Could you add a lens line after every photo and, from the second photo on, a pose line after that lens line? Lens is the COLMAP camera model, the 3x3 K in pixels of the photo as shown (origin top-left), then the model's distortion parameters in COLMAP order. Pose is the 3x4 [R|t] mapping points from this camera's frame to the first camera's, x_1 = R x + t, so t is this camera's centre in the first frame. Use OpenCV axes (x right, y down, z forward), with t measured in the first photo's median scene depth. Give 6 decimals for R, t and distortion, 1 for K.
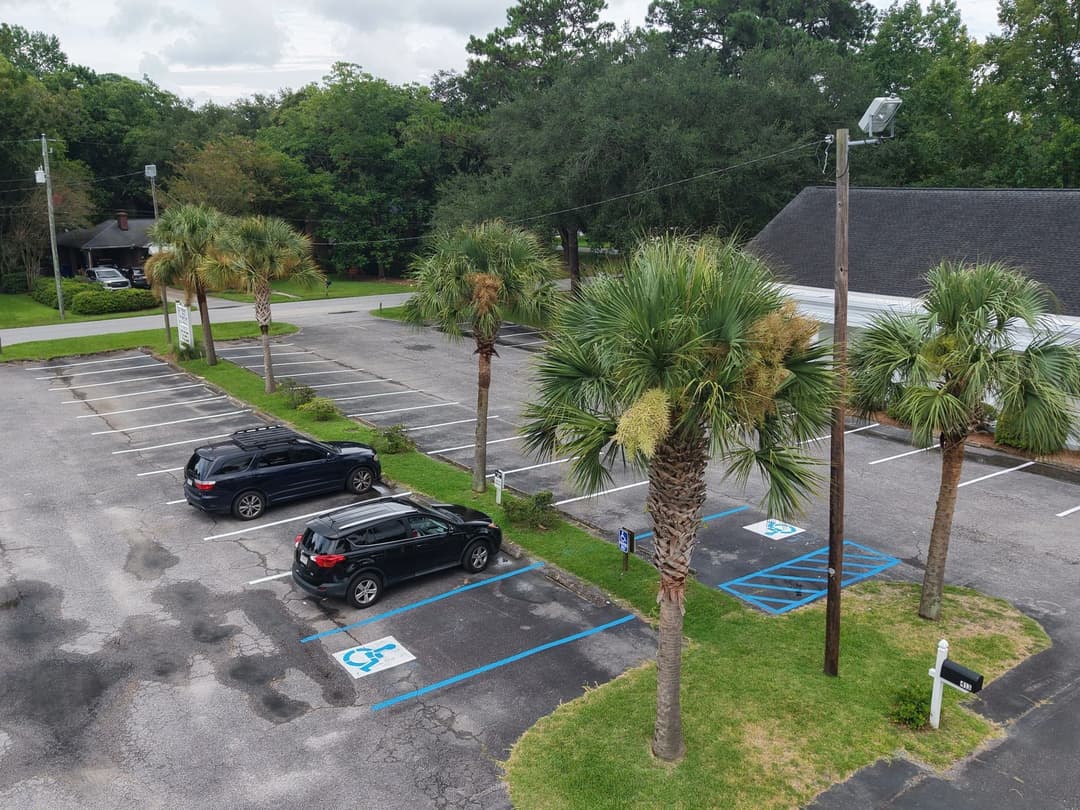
lens RADIAL K [[965.9, 0, 542.4], [0, 965.9, 402.8], [0, 0, 1]] dist [0.044868, -0.063920]
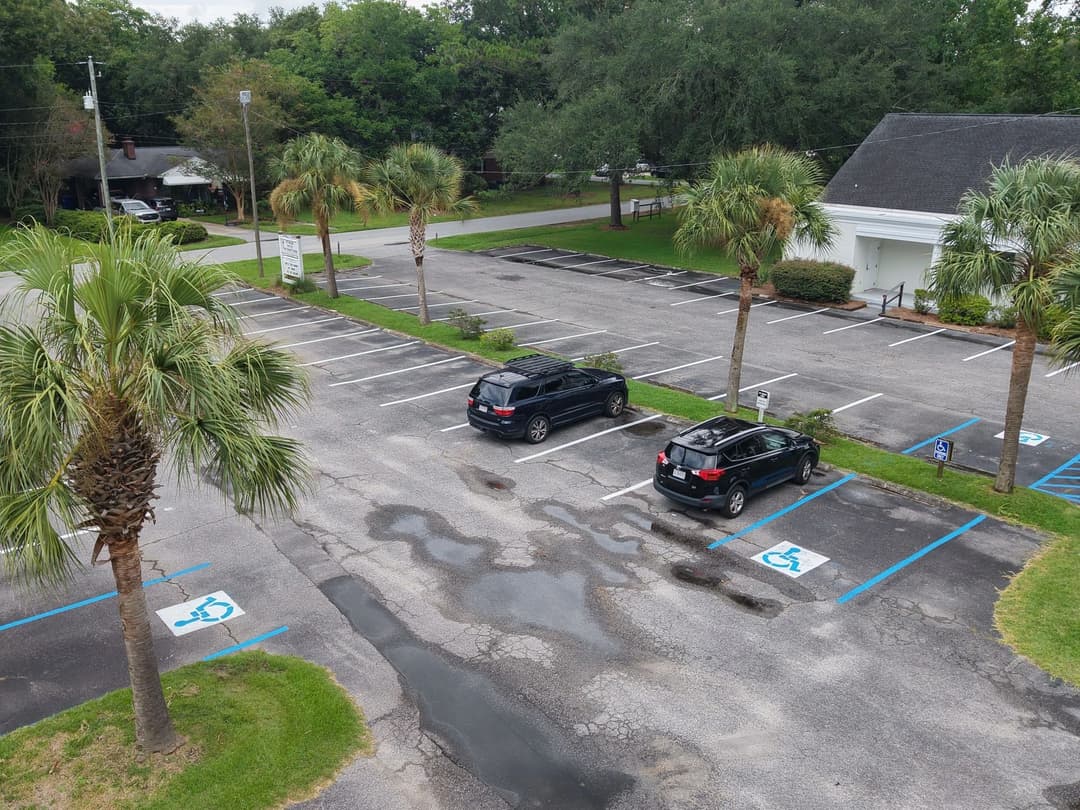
lens RADIAL K [[977.2, 0, 538.3], [0, 977.2, 402.5], [0, 0, 1]] dist [0.051047, -0.067257]
pose [[0.995142, -0.027232, 0.094614, -0.334124], [0.020739, 0.997404, 0.068952, 0.003963], [-0.096246, -0.066654, 0.993123, -0.029033]]
